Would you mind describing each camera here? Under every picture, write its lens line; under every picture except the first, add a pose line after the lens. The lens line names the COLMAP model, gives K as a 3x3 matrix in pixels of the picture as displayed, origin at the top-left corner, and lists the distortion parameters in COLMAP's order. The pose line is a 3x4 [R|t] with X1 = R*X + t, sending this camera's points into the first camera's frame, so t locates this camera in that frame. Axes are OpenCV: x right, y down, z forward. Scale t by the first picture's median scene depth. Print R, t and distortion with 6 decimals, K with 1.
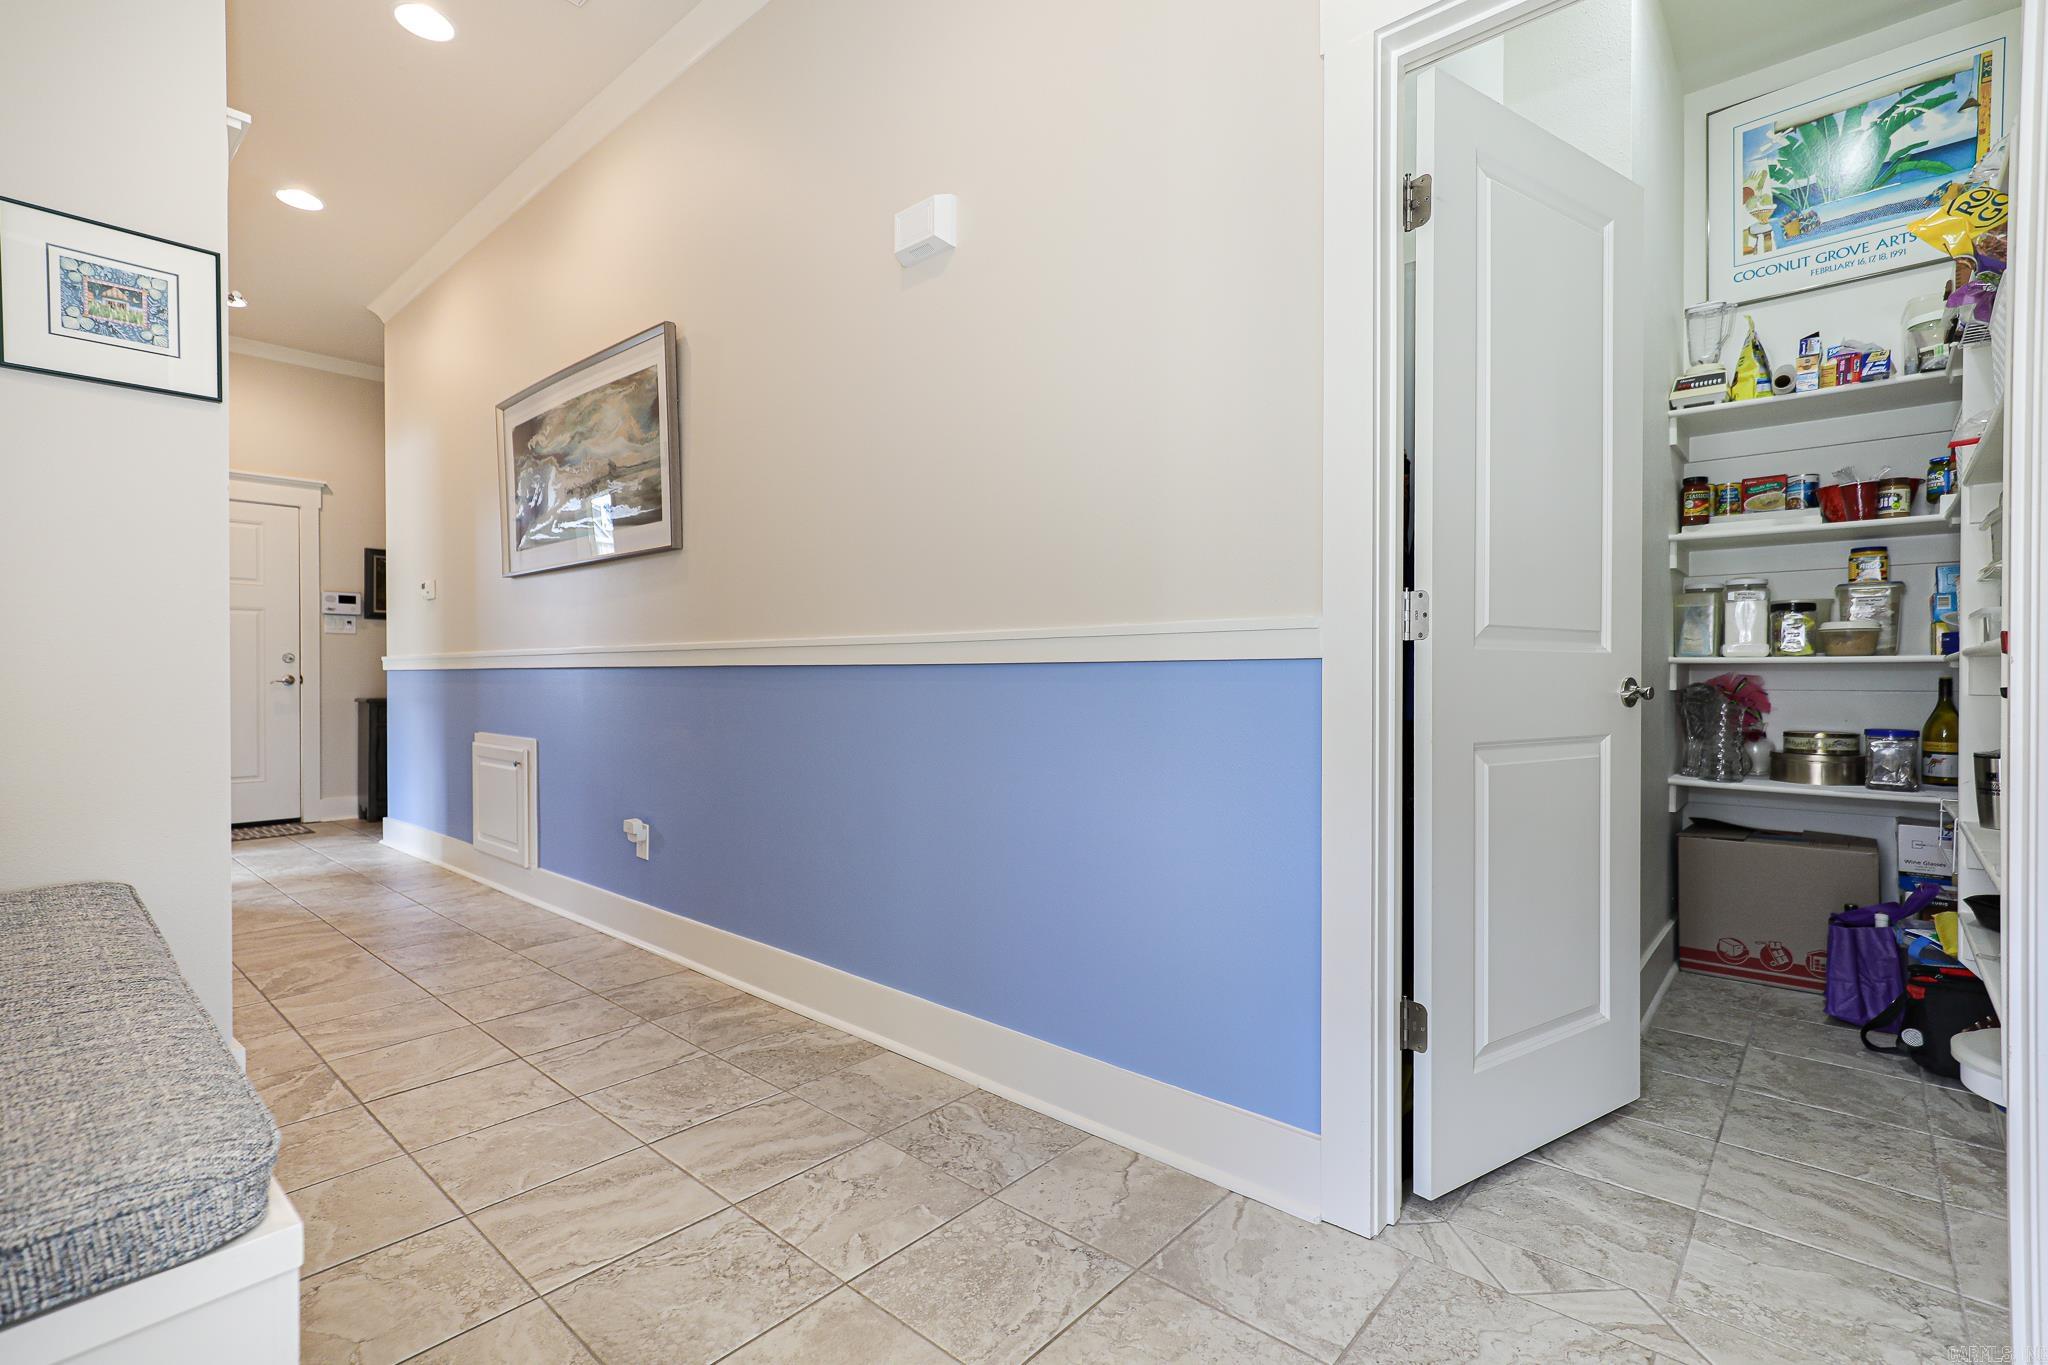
lens RADIAL K [[935.9, 0, 1044.0], [0, 935.9, 691.7], [0, 0, 1]] dist [-0.013707, 0.004365]
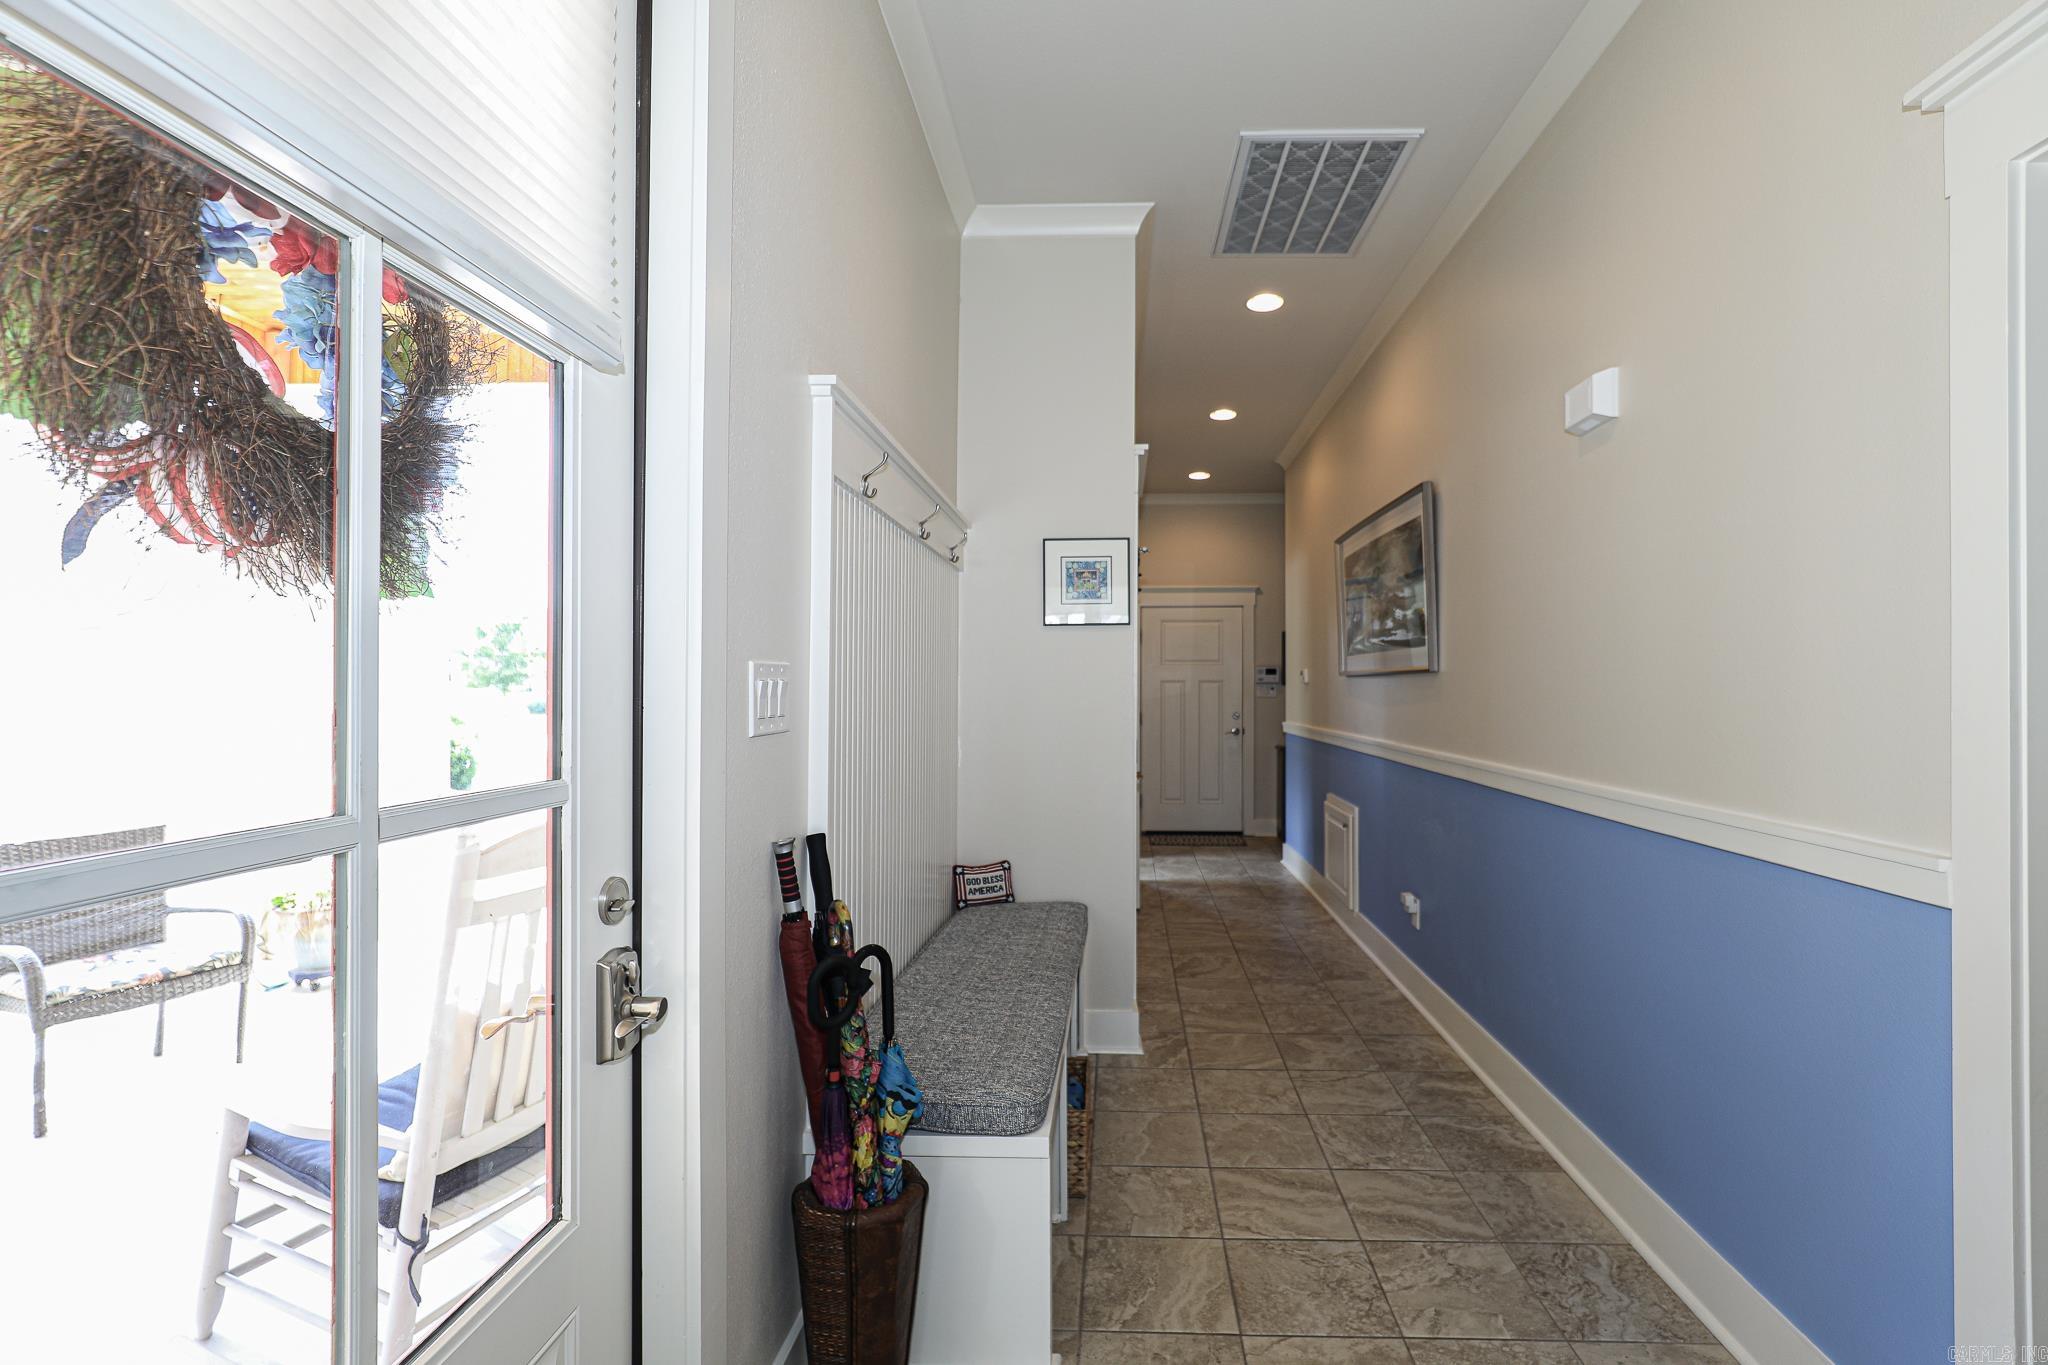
lens RADIAL K [[935.9, 0, 1082.2], [0, 935.9, 676.3], [0, 0, 1]] dist [-0.013707, 0.004365]
pose [[0.616000, -0.009039, -0.787694, 0.360397], [-0.006747, 0.999837, -0.016750, -0.171429], [0.787717, 0.015633, 0.615839, -0.104862]]
